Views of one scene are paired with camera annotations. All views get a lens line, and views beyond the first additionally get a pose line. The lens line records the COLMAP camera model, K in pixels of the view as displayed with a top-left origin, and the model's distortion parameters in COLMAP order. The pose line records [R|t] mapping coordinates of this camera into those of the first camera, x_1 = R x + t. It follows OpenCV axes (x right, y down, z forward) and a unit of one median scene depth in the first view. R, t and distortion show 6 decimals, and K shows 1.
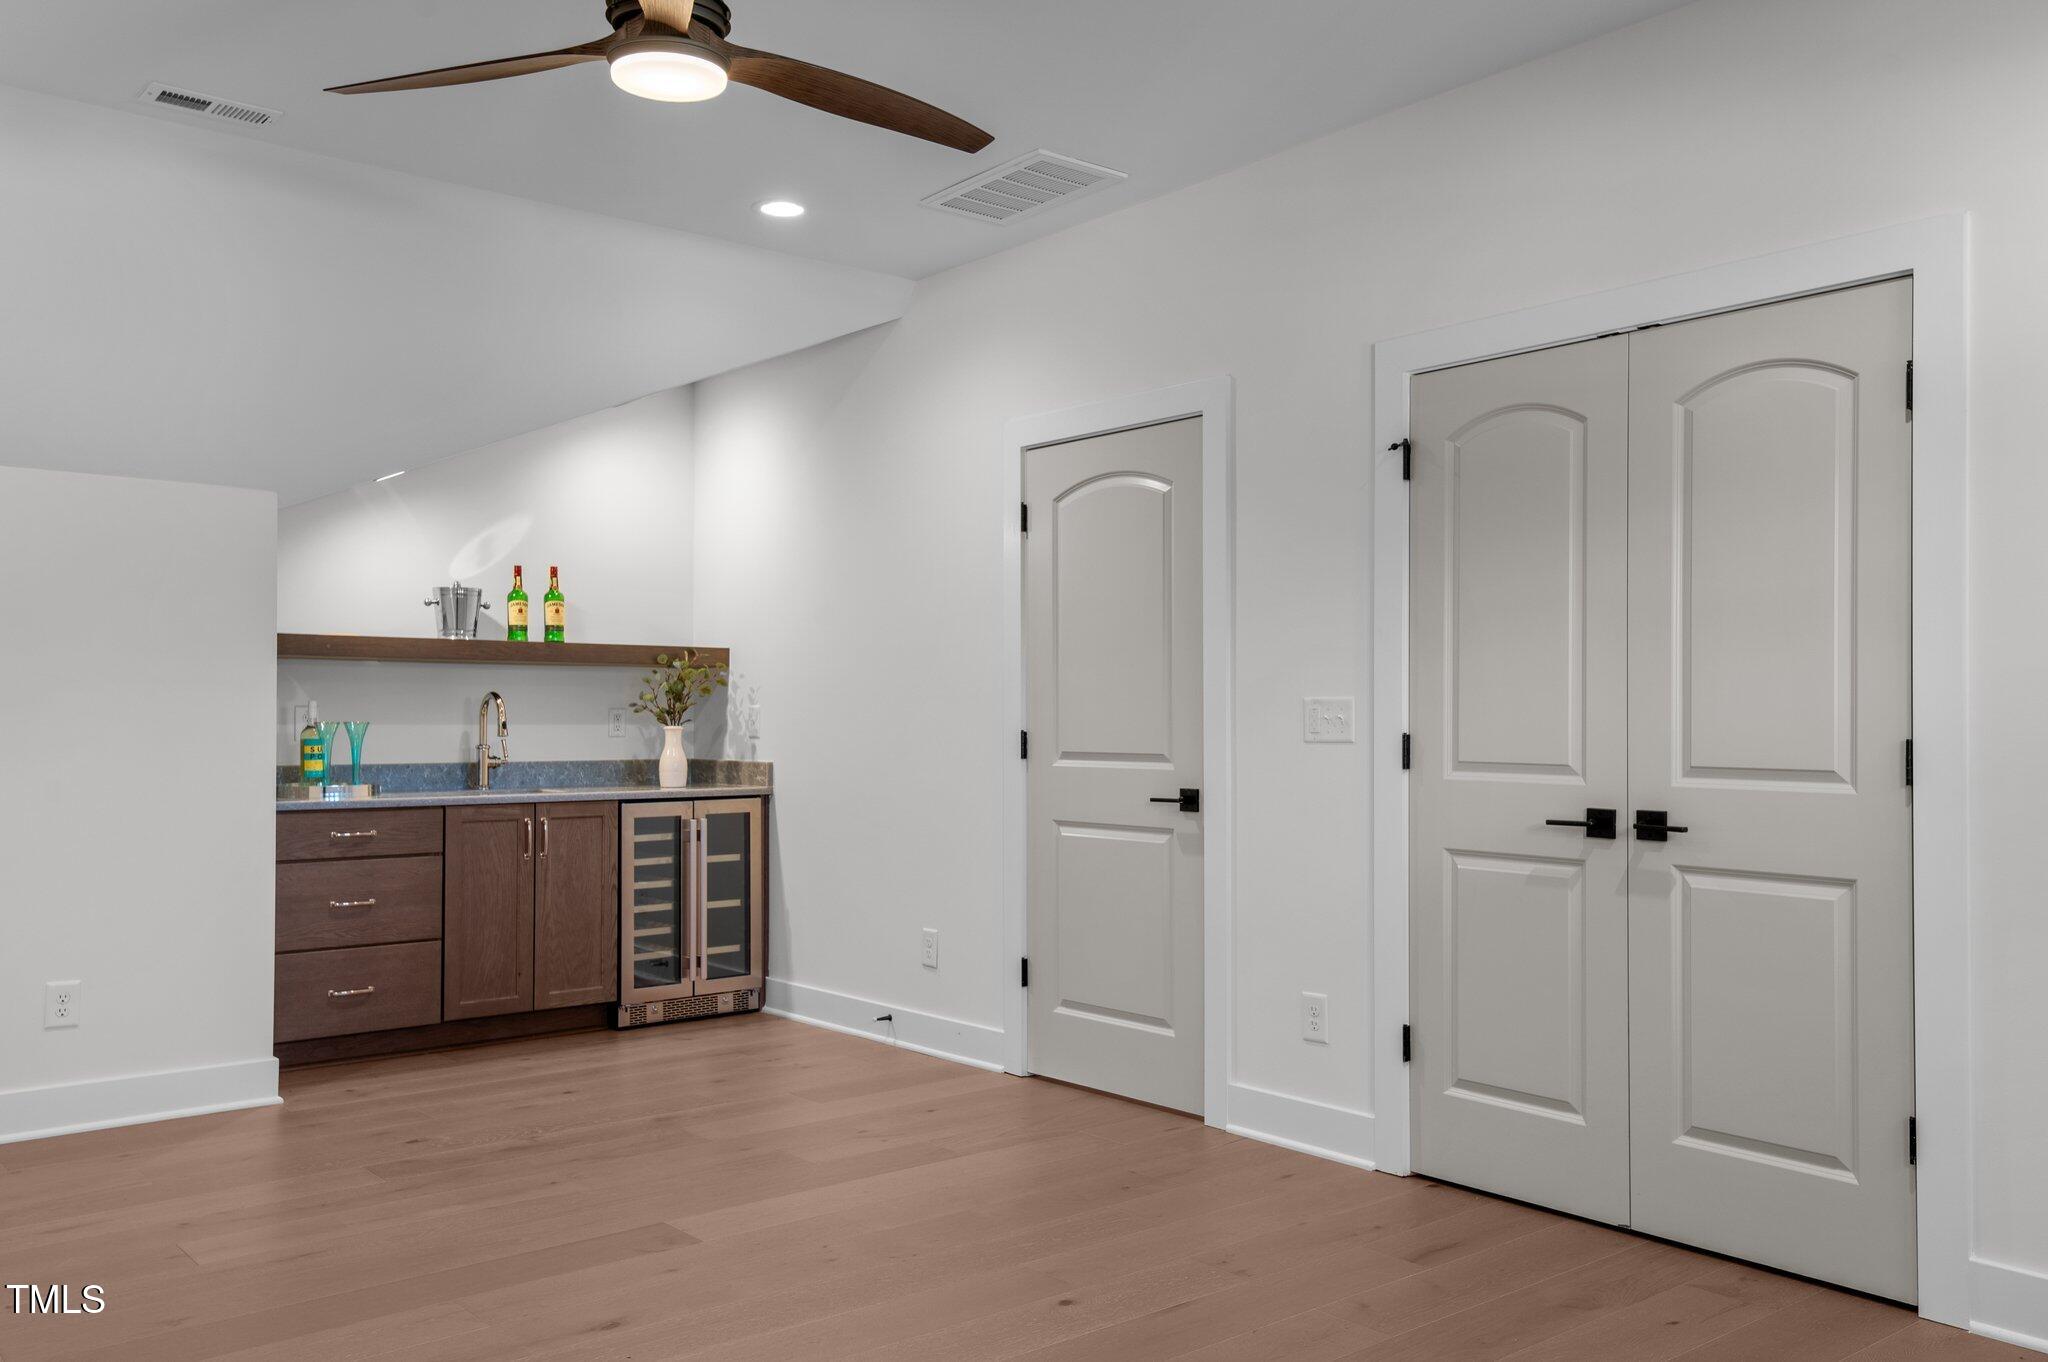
lens RADIAL K [[1720.1, 0, 1023.5], [0, 1720.1, 685.8], [0, 0, 1]] dist [0.083481, 0.002739]
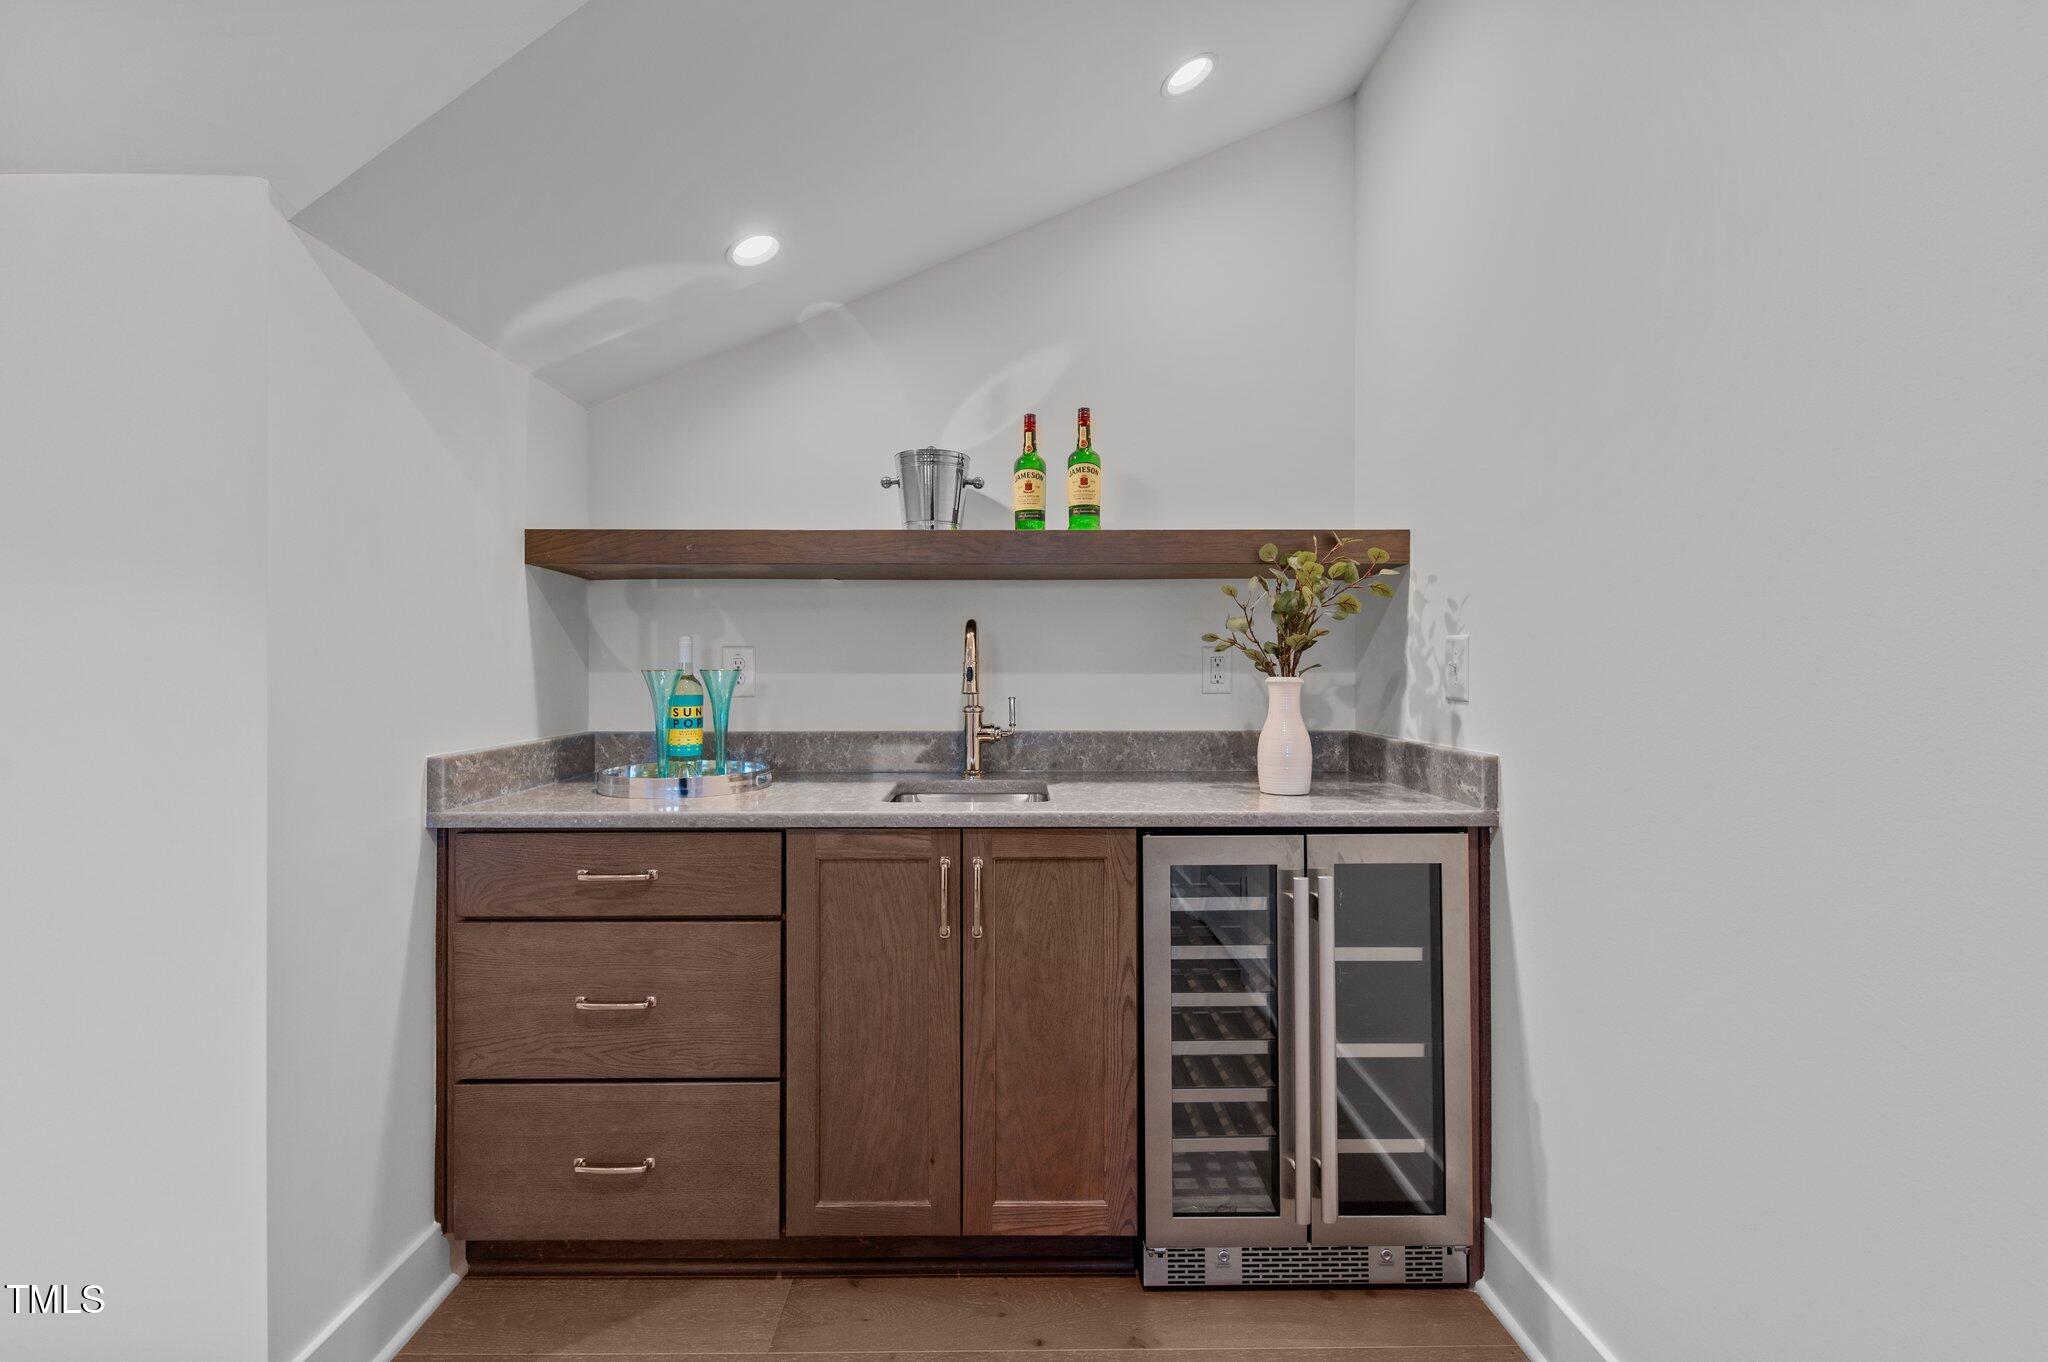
lens RADIAL K [[892.2, 0, 1011.9], [0, 892.2, 665.7], [0, 0, 1]] dist [0.008710, -0.005749]
pose [[0.772925, -0.001407, -0.634496, -0.097764], [0.014853, 0.999764, 0.015876, 0.014899], [0.634324, -0.021695, 0.772763, 0.763173]]
